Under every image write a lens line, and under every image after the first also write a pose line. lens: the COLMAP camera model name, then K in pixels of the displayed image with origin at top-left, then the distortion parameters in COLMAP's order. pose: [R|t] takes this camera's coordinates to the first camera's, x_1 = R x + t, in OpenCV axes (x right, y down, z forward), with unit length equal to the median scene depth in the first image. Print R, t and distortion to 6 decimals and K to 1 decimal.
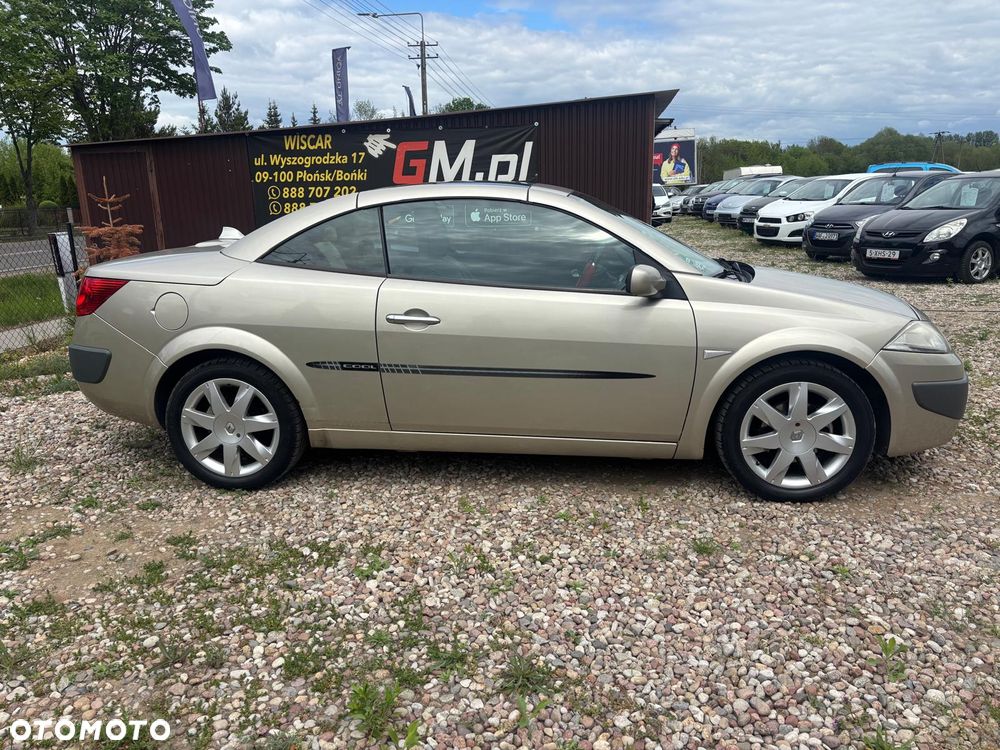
lens RADIAL K [[759.4, 0, 498.5], [0, 759.4, 374.0], [0, 0, 1]] dist [0.061304, -0.060220]
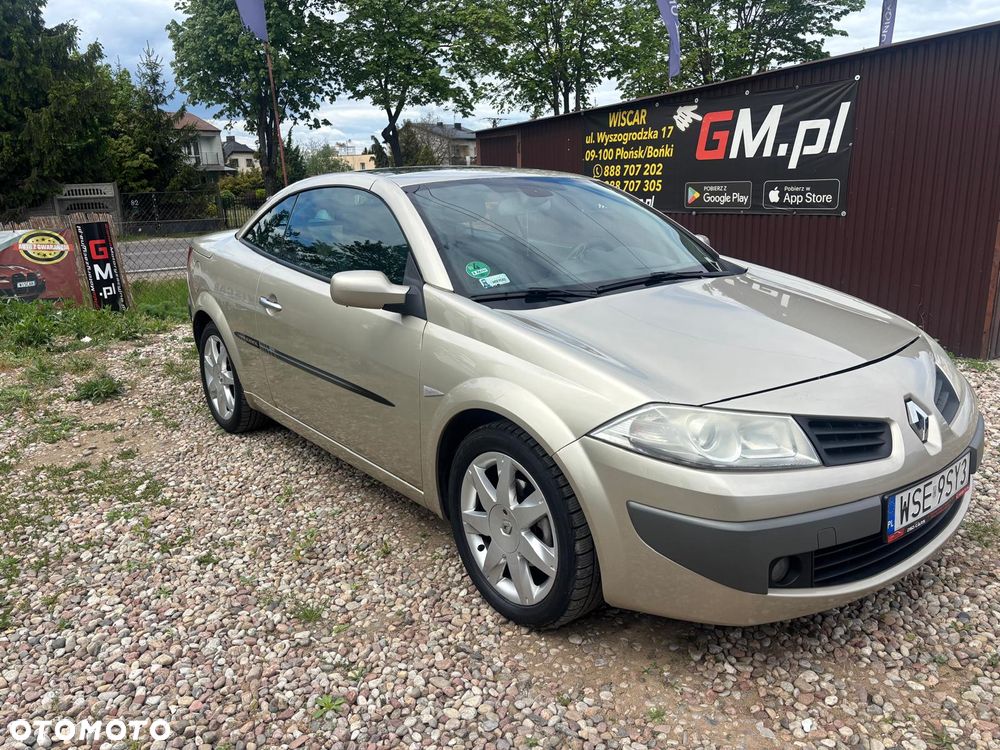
lens RADIAL K [[759.4, 0, 510.4], [0, 759.4, 368.9], [0, 0, 1]] dist [0.061304, -0.060220]
pose [[0.714392, 0.173504, -0.677895, 0.363263], [-0.151858, 0.984125, 0.091849, -0.056280], [0.683069, 0.037328, 0.729399, 0.202108]]
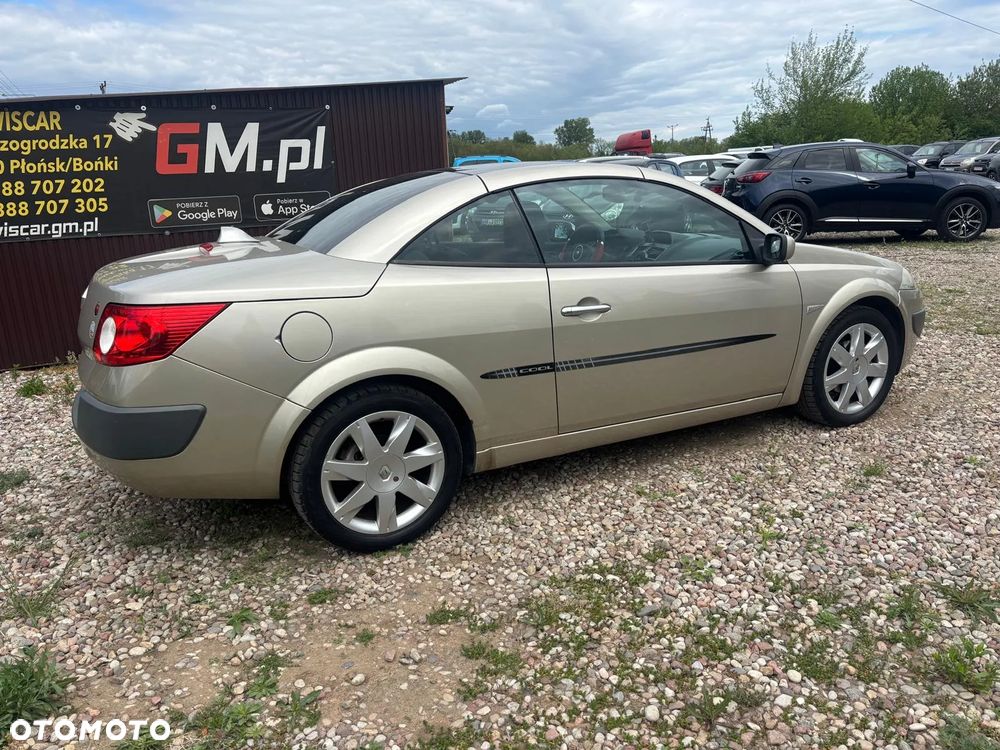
lens RADIAL K [[759.4, 0, 509.1], [0, 759.4, 374.9], [0, 0, 1]] dist [0.061304, -0.060220]
pose [[0.827881, -0.157534, 0.538327, -0.303919], [0.153657, 0.986731, 0.052448, -0.024178], [-0.539446, 0.039297, 0.841103, 0.119088]]
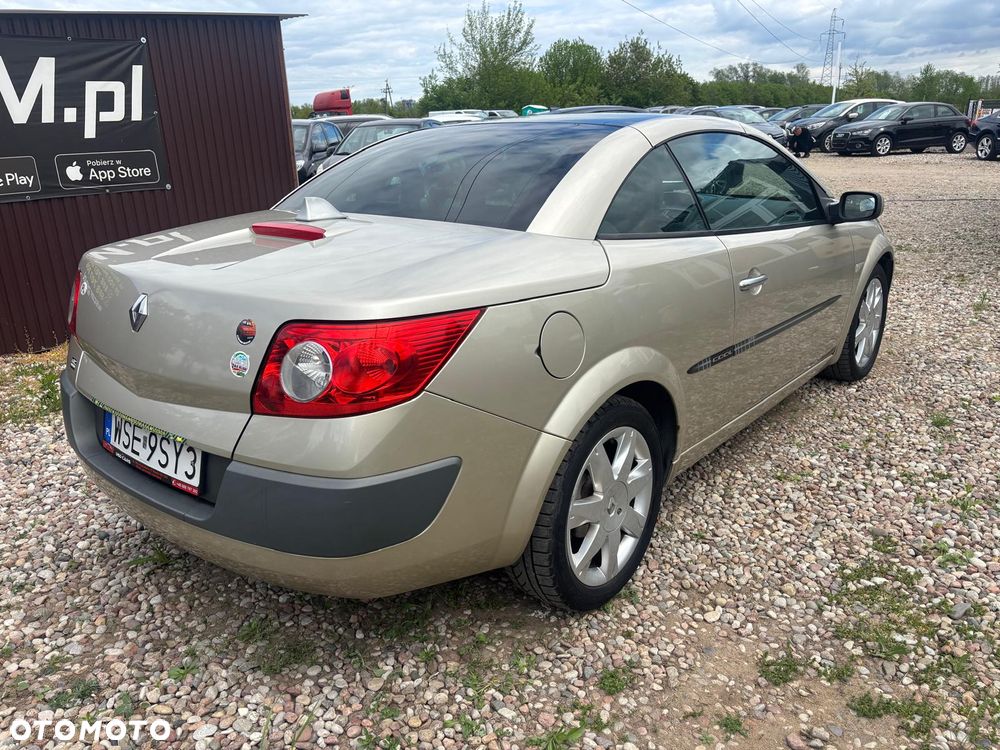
lens RADIAL K [[759.4, 0, 501.9], [0, 759.4, 368.8], [0, 0, 1]] dist [0.061304, -0.060220]
pose [[0.546029, -0.253194, 0.798589, -0.405760], [0.211566, 0.964014, 0.160986, -0.073964], [-0.810612, 0.081051, 0.579947, 0.324606]]
